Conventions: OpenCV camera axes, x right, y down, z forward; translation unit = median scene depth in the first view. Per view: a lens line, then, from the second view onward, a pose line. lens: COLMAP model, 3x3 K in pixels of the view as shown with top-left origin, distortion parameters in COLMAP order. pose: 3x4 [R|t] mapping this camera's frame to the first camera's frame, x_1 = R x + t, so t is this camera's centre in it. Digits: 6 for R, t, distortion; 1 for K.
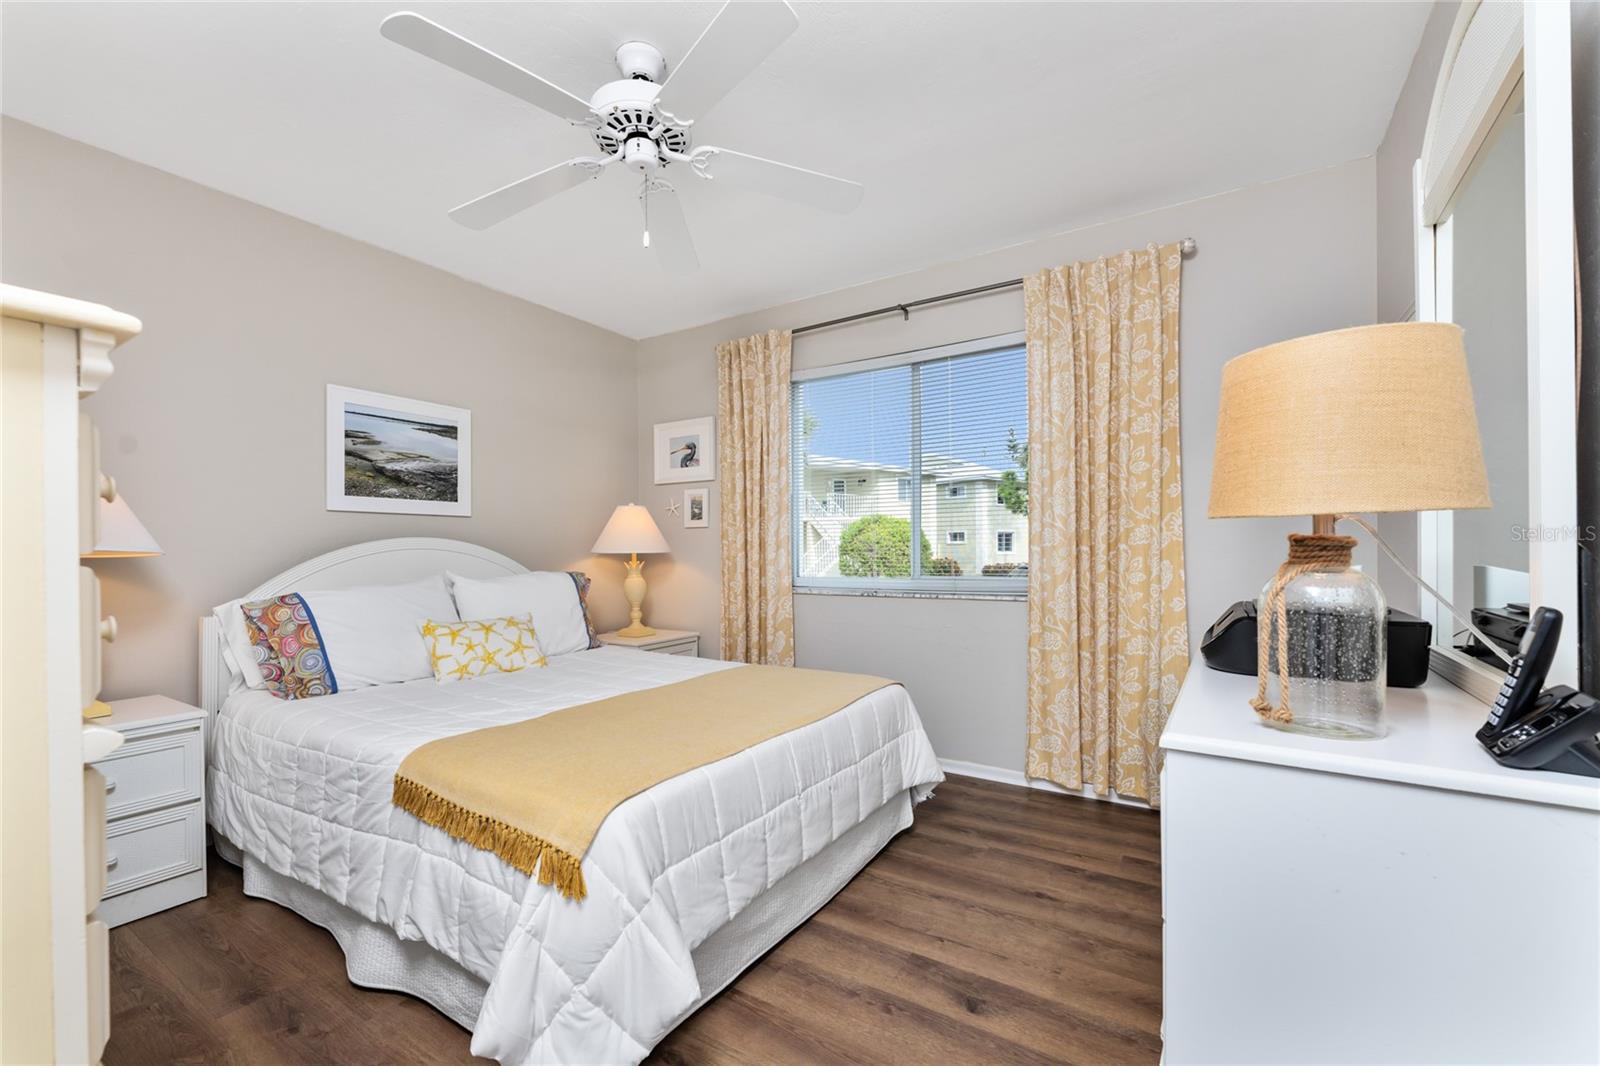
lens RADIAL K [[647.8, 0, 803.0], [0, 647.8, 545.4], [0, 0, 1]] dist [-0.005302, 0.000637]
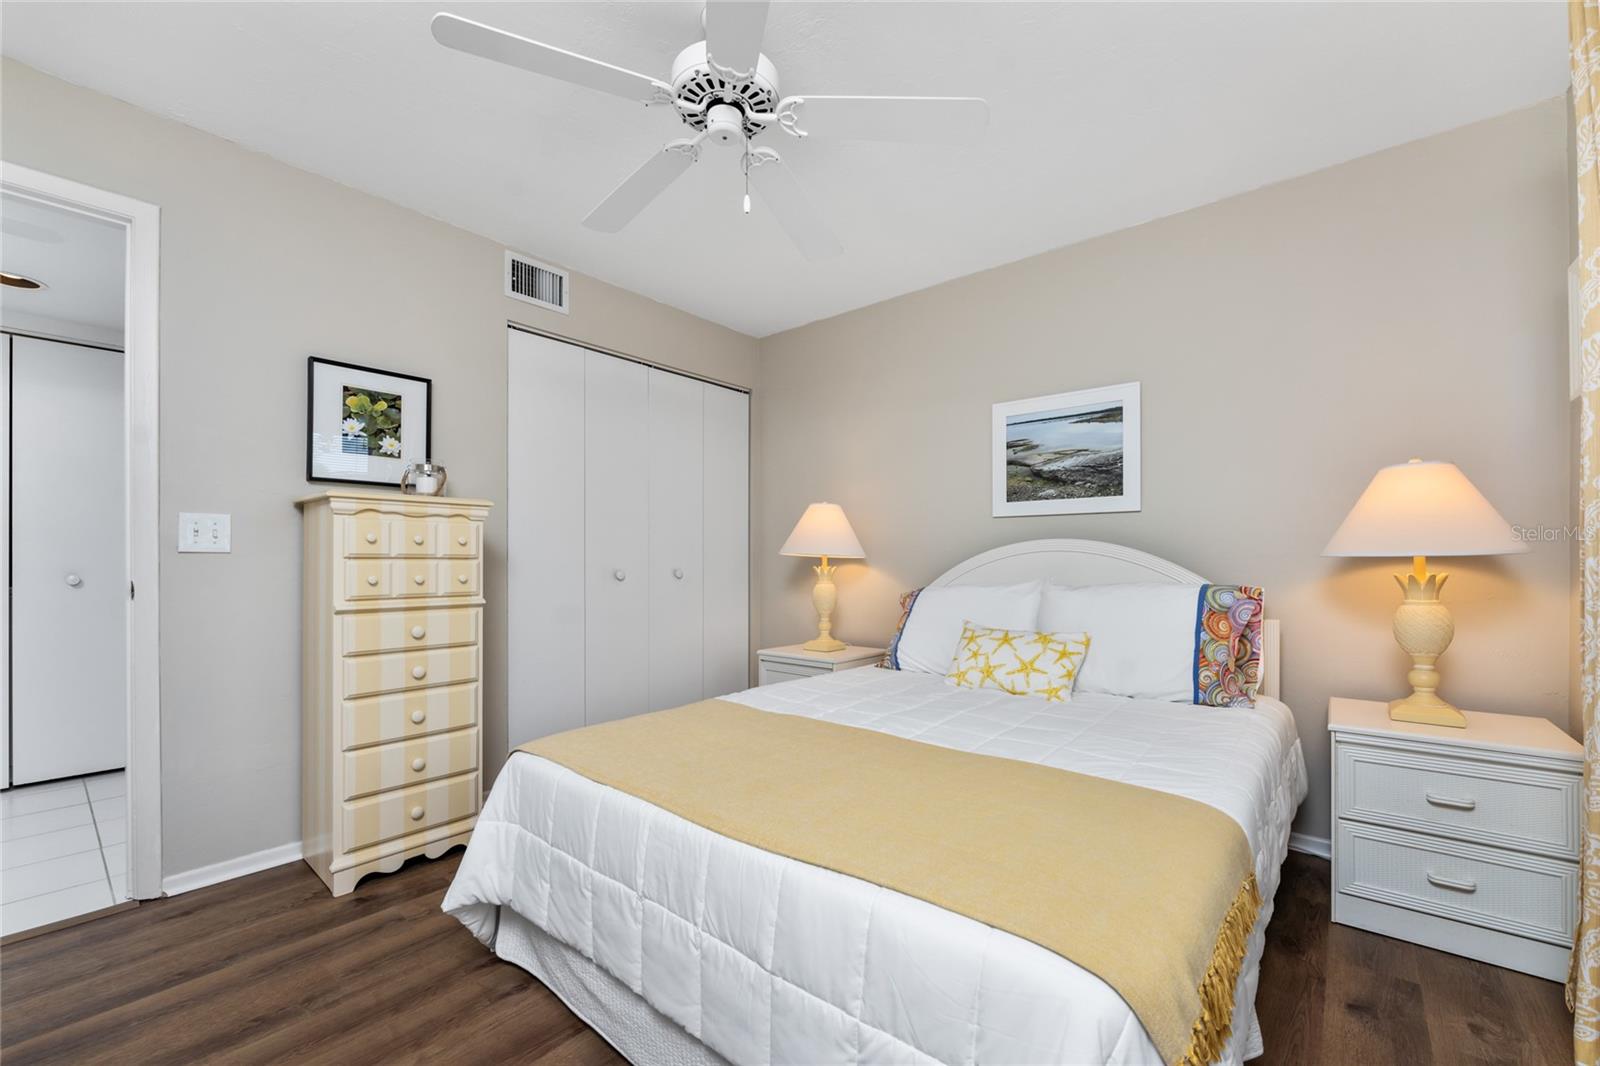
lens RADIAL K [[647.8, 0, 796.1], [0, 647.8, 548.3], [0, 0, 1]] dist [-0.005302, 0.000637]
pose [[-0.145935, -0.006560, -0.989272, 0.396987], [0.009656, 0.999921, -0.008055, 0.005411], [0.989247, -0.010728, -0.145860, 0.760497]]
